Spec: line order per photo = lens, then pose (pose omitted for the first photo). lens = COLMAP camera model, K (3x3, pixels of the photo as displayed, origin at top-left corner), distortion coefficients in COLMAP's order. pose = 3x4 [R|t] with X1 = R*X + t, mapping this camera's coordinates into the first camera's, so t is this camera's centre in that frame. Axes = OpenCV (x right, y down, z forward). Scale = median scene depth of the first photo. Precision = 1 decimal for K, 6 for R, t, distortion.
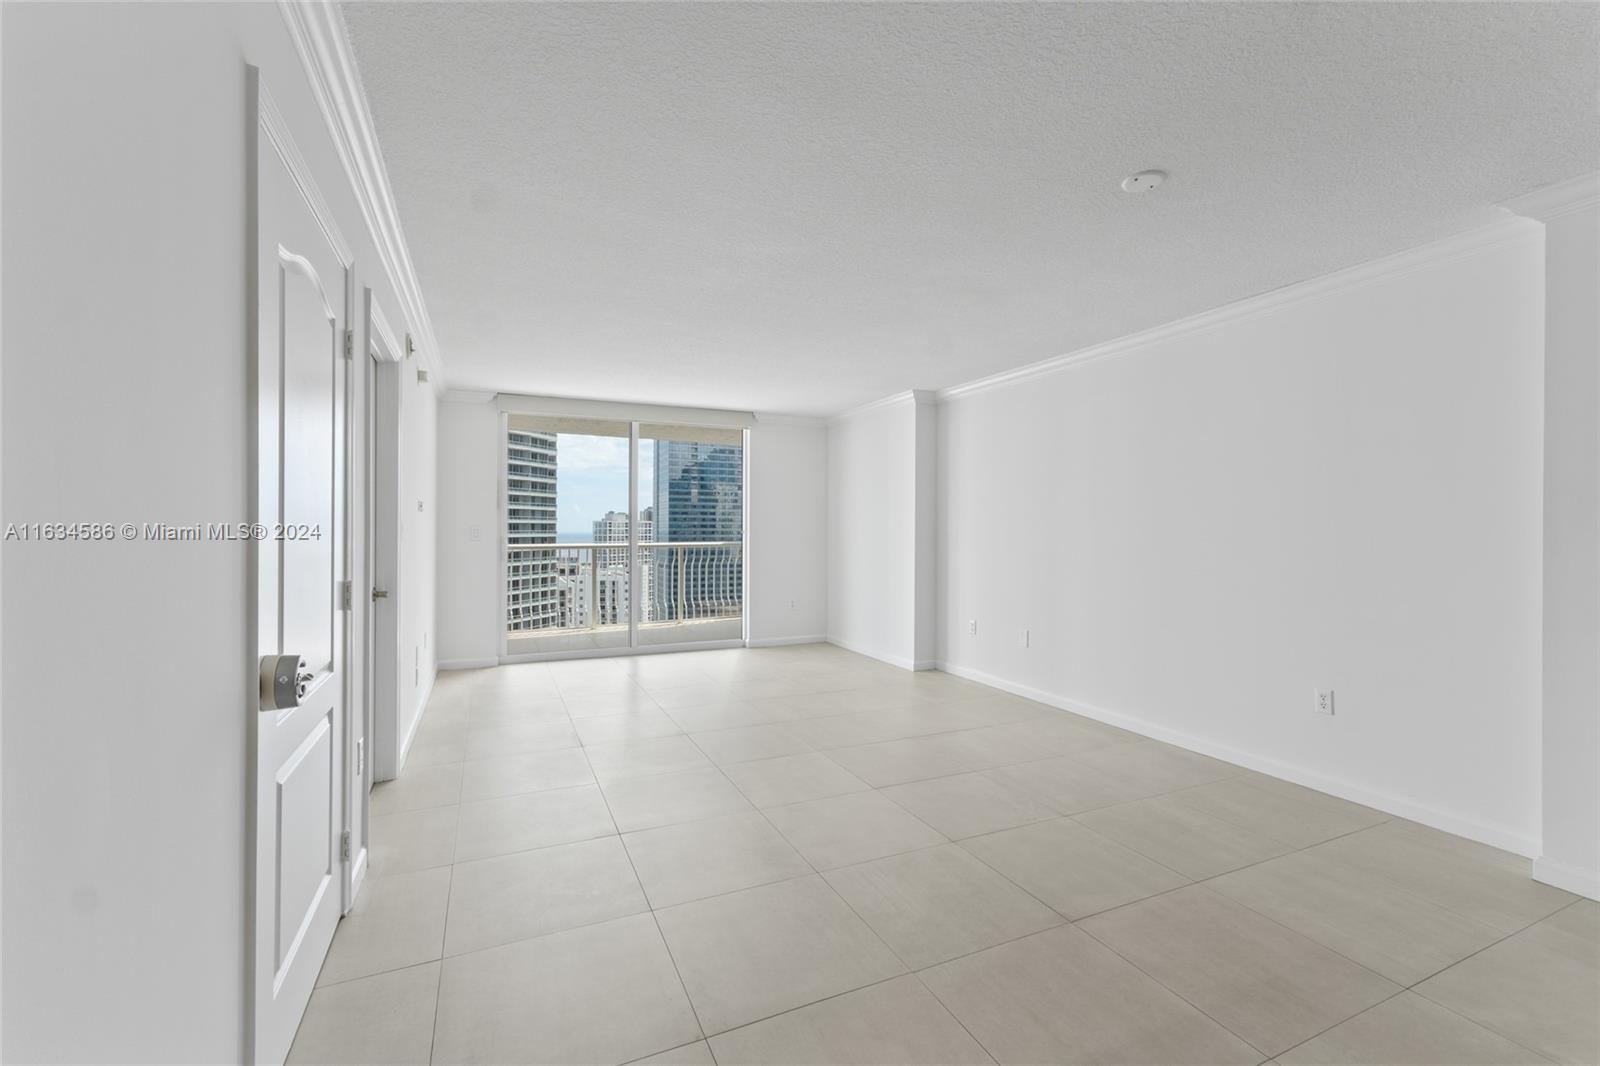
lens RADIAL K [[677.5, 0, 800.0], [0, 677.5, 533.0], [0, 0, 1]] dist [0.006912, 0.000423]
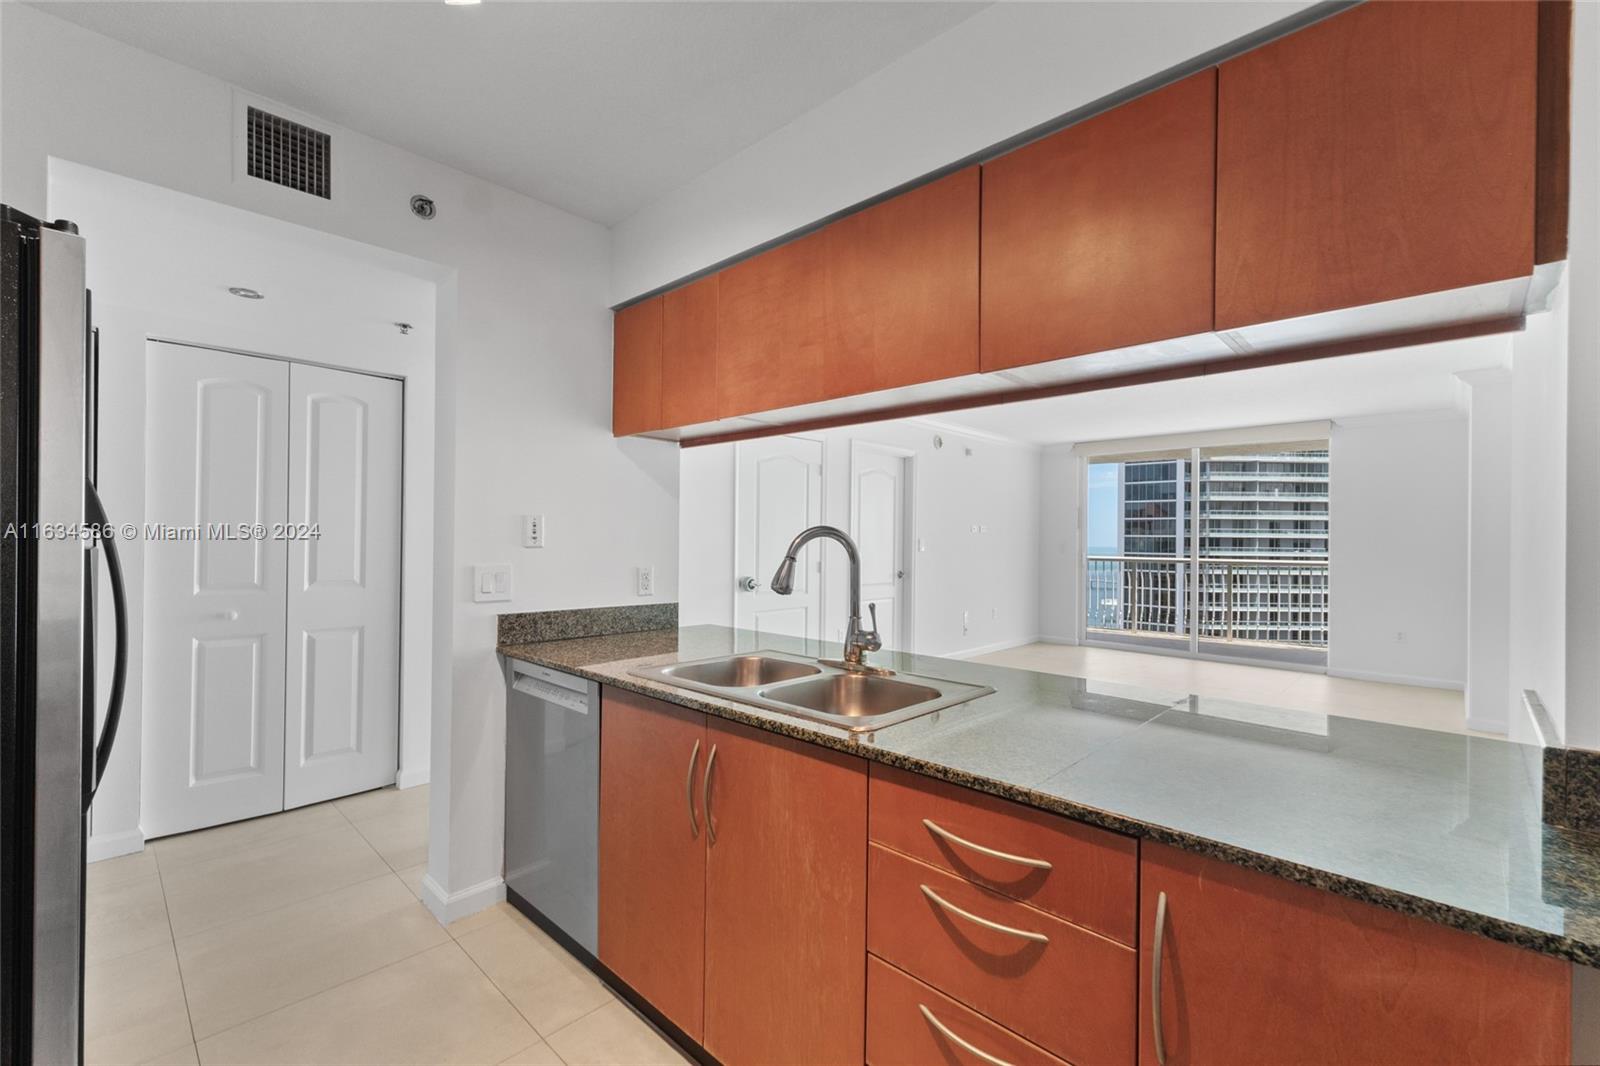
lens RADIAL K [[677.7, 0, 796.4], [0, 677.7, 538.3], [0, 0, 1]] dist [0.007106, 0.000253]
pose [[0.368160, -0.001759, -0.929761, 0.591580], [-0.013785, 0.999878, -0.007350, 0.000918], [0.929660, 0.015522, 0.368090, -0.013969]]
